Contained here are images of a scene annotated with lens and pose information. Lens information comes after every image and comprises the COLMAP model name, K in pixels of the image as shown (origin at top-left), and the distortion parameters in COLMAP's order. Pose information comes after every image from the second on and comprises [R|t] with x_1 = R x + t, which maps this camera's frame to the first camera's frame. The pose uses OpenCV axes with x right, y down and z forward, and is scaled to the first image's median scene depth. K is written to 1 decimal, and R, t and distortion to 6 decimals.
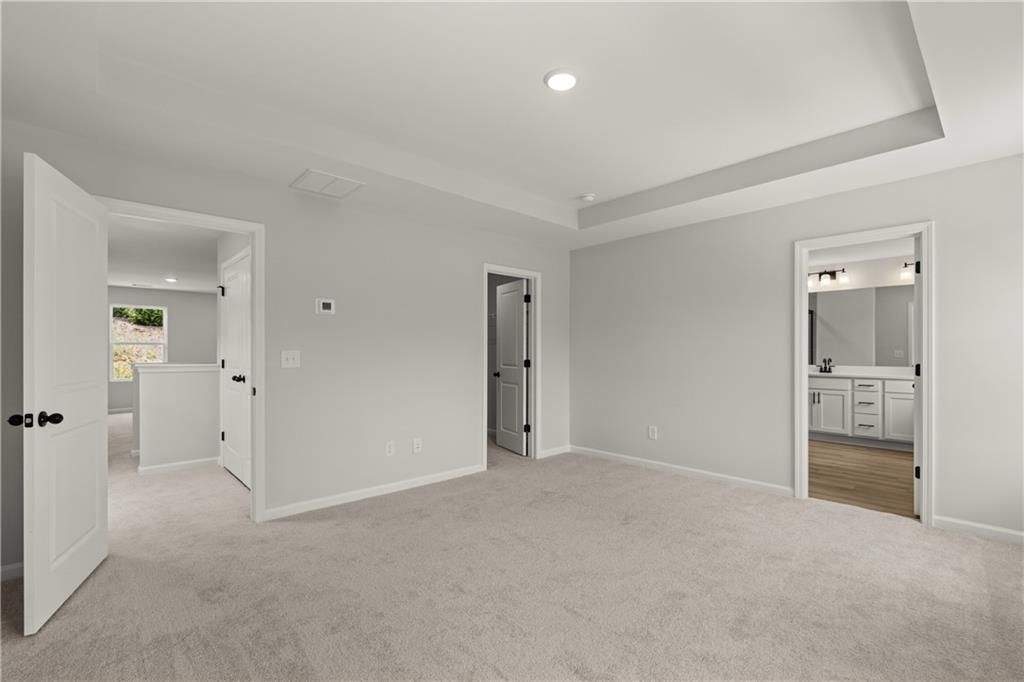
lens RADIAL K [[460.2, 0, 512.3], [0, 460.2, 350.6], [0, 0, 1]] dist [0.001520, 0.000370]
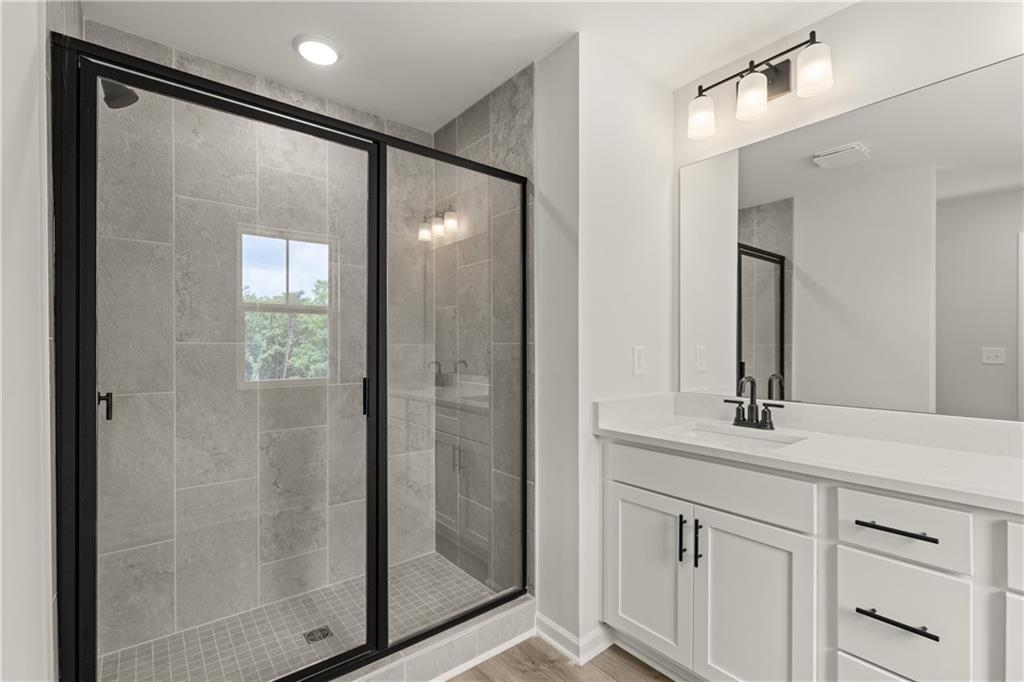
lens RADIAL K [[460.2, 0, 512.3], [0, 460.2, 350.6], [0, 0, 1]] dist [0.001520, 0.000370]
pose [[0.997853, 0.000757, -0.065494, 0.606695], [-0.000324, 0.999978, 0.006613, -0.000670], [0.065497, -0.006578, 0.997831, 0.779672]]
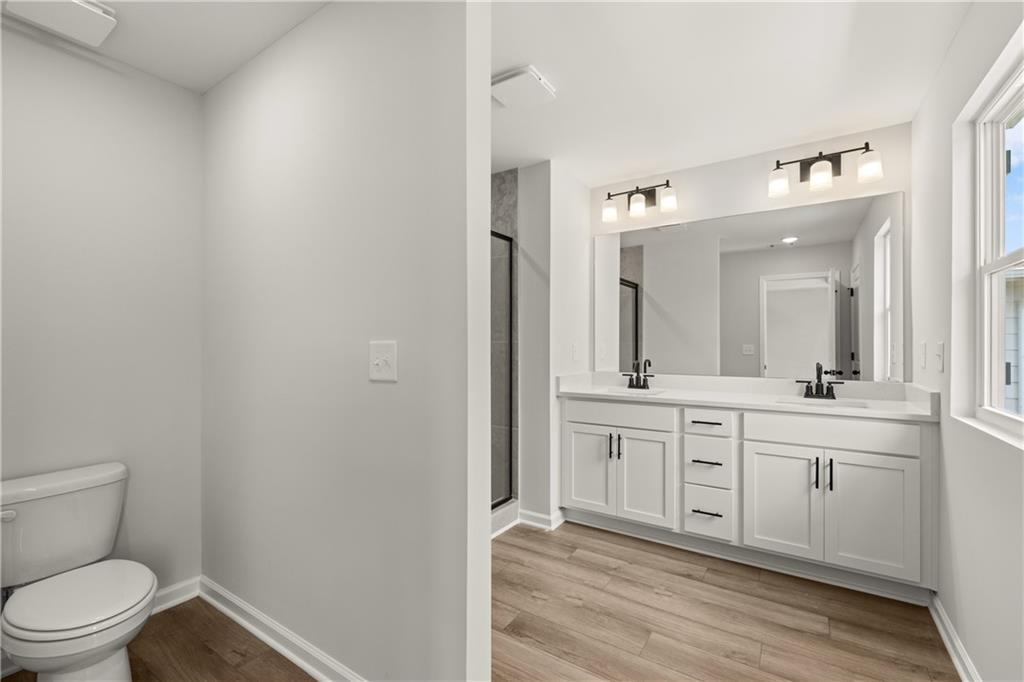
lens RADIAL K [[443.3, 0, 512.7], [0, 443.3, 345.3], [0, 0, 1]] dist [-0.001595, -0.000080]
pose [[0.971259, 0.000815, 0.238022, 0.472366], [-0.000589, 0.999999, -0.001018, 0.001119], [-0.238022, 0.000848, 0.971259, 0.613705]]
